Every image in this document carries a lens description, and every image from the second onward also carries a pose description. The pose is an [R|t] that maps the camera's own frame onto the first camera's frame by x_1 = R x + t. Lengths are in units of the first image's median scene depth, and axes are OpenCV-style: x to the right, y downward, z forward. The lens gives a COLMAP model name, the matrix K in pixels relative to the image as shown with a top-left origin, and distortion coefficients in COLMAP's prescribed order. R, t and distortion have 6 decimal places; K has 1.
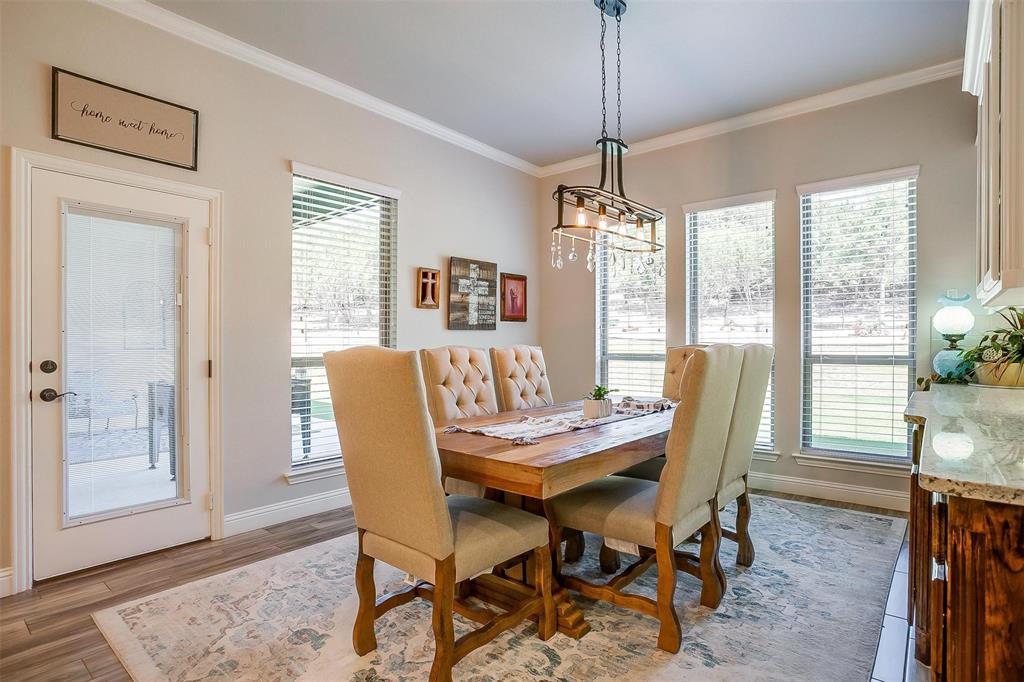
lens RADIAL K [[525.0, 0, 506.3], [0, 525.0, 345.0], [0, 0, 1]] dist [-0.052164, 0.012246]
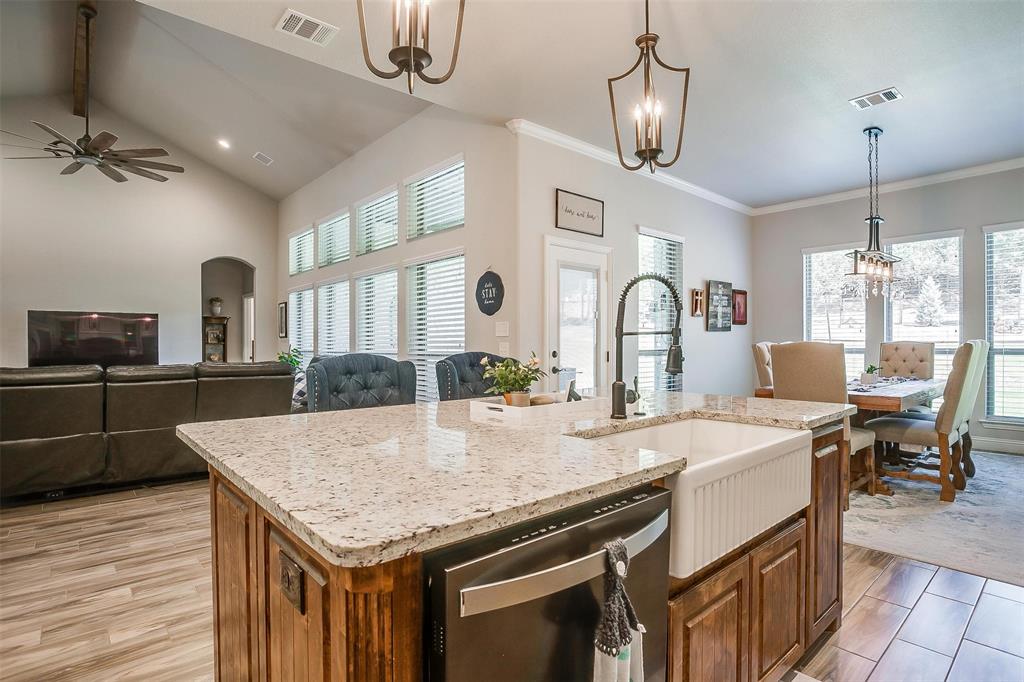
lens RADIAL K [[525.0, 0, 505.2], [0, 525.0, 343.3], [0, 0, 1]] dist [-0.052164, 0.012246]
pose [[0.987636, -0.002376, -0.156748, -0.452834], [0.002345, 0.999997, -0.000382, 0.002293], [0.156748, 0.000010, 0.987639, -0.502832]]
